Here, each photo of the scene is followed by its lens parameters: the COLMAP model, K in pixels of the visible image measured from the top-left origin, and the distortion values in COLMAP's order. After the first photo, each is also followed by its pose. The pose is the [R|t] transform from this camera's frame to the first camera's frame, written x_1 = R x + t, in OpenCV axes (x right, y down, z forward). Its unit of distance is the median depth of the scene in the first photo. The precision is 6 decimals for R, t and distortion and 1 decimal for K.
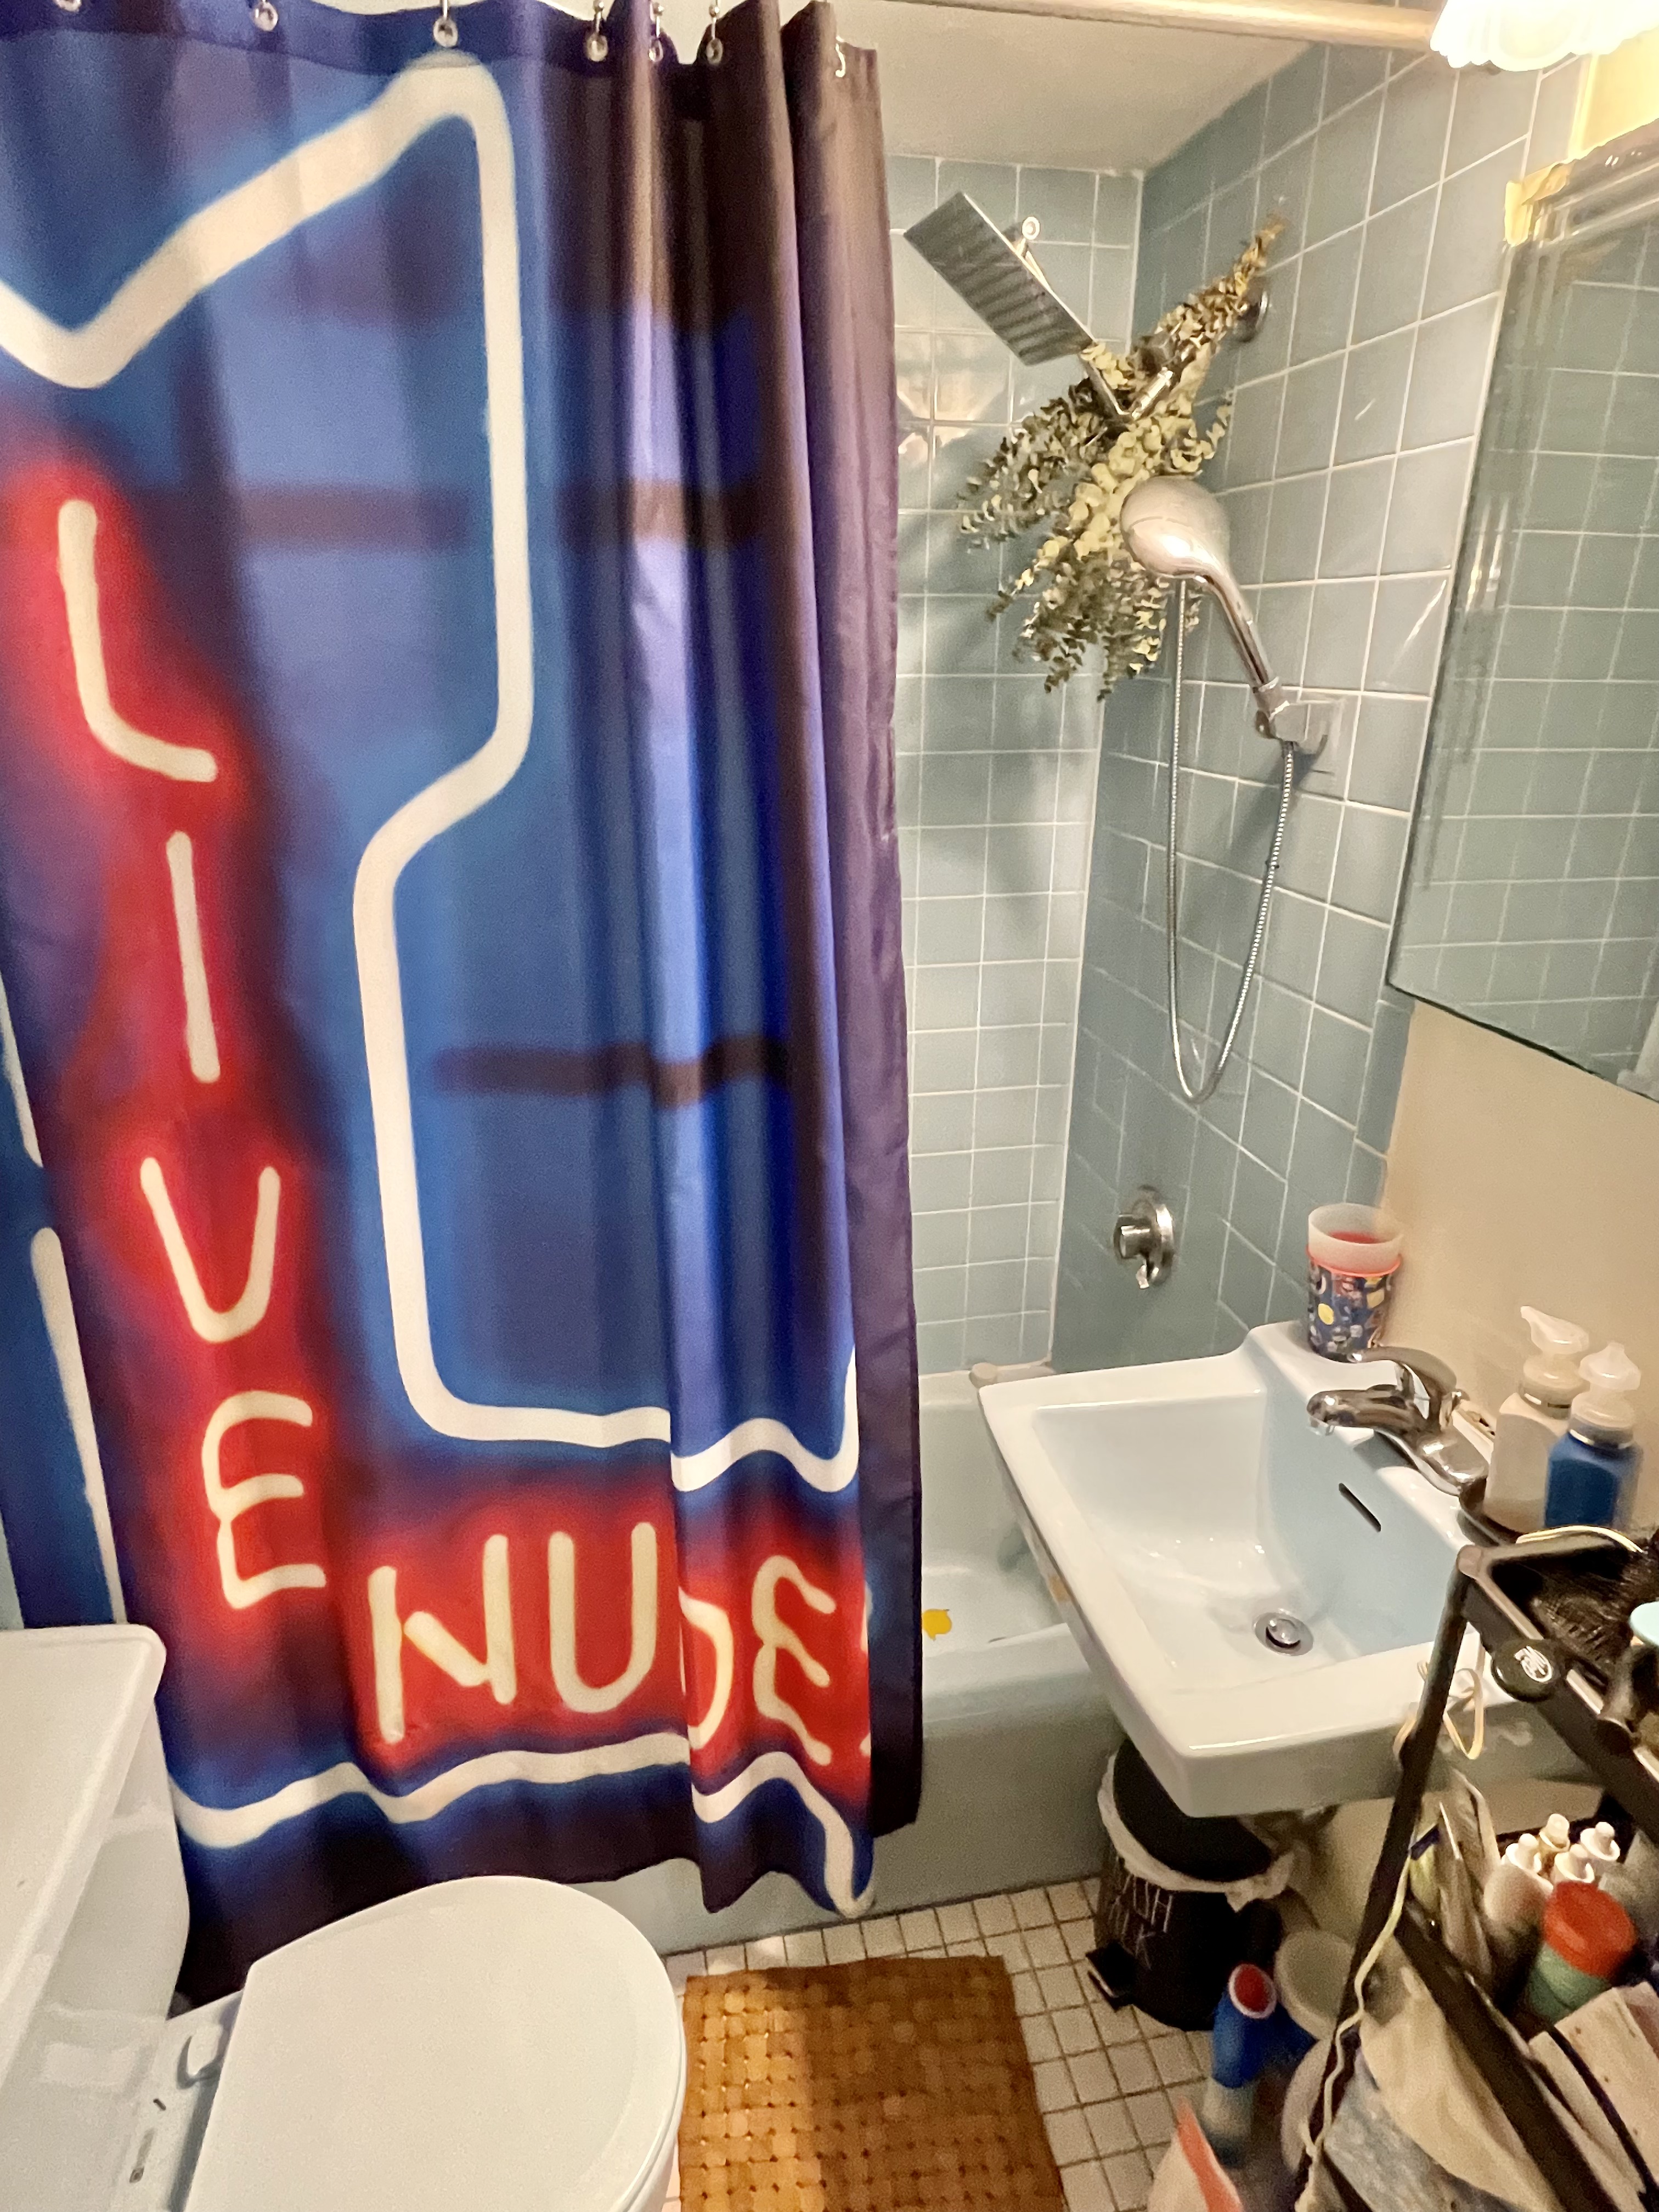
lens RADIAL K [[1152.5, 0, 829.5], [0, 1152.5, 1106.0], [0, 0, 1]] dist [-0.000845, 0.000620]
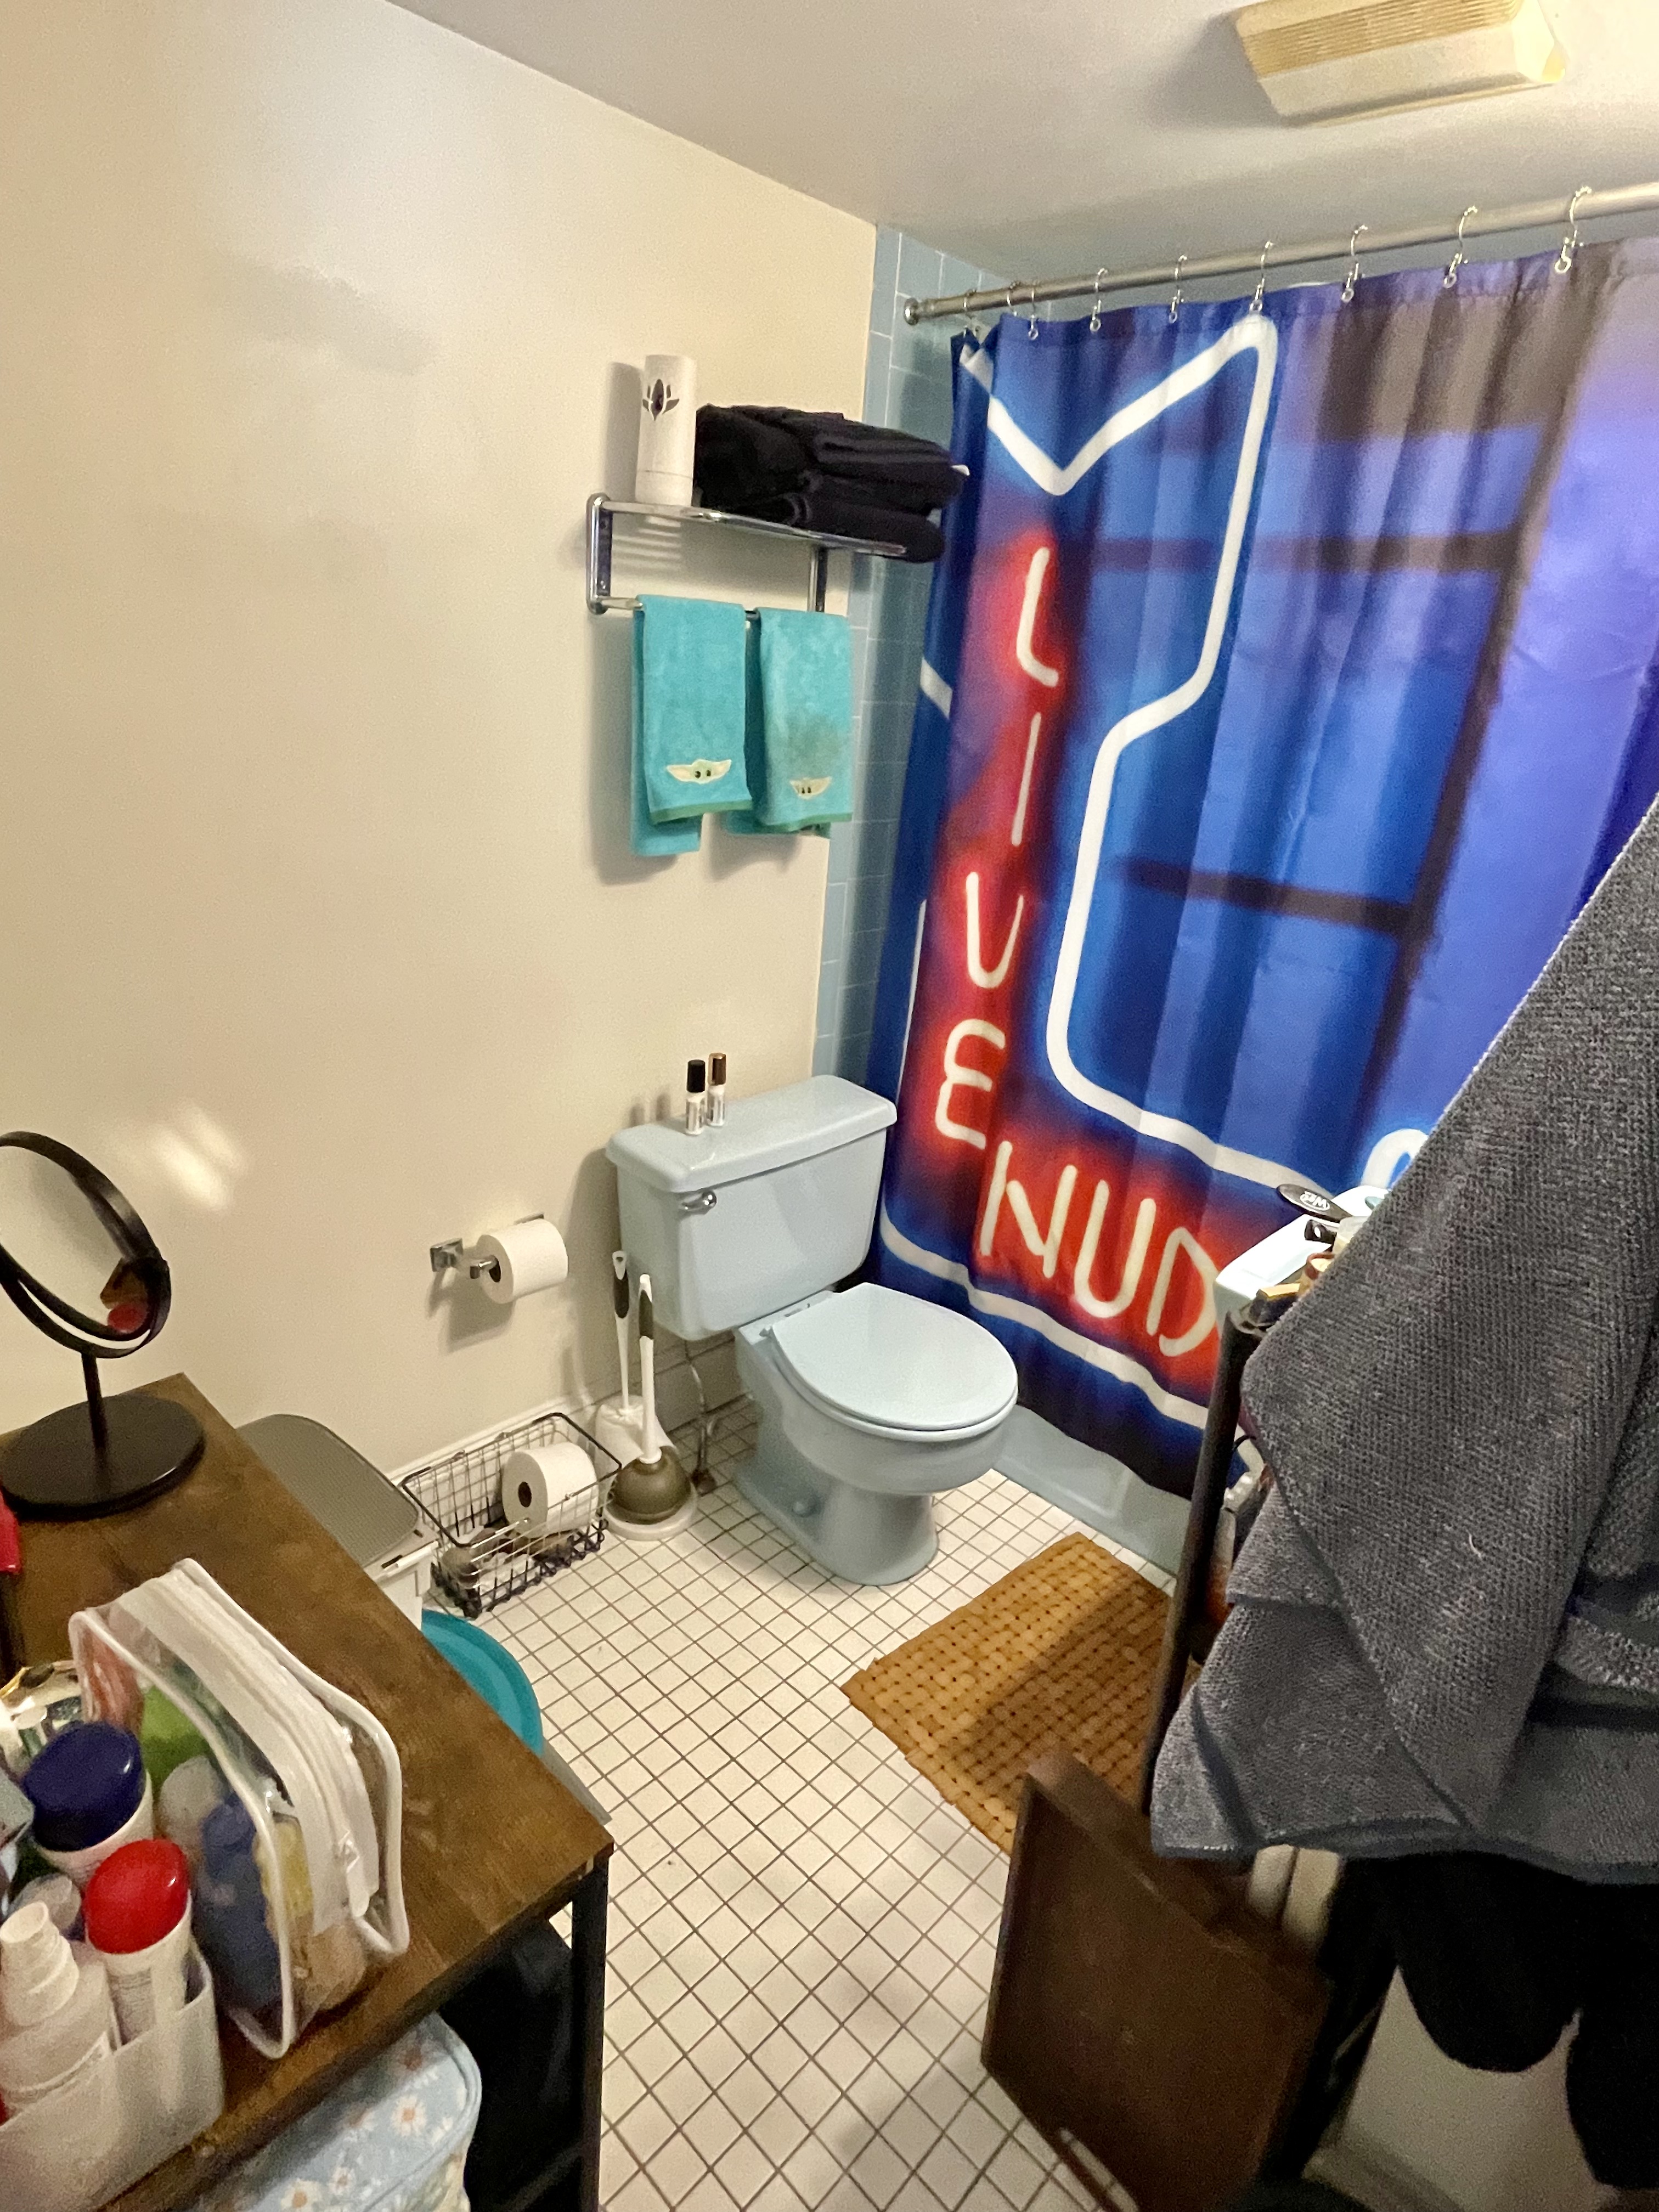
lens RADIAL K [[1212.7, 0, 829.5], [0, 1212.7, 1106.0], [0, 0, 1]] dist [-0.012794, 0.009830]
pose [[0.599791, 0.337204, -0.725633, 0.859284], [-0.329759, 0.930441, 0.159808, 0.156130], [0.729047, 0.143433, 0.669267, -0.492784]]
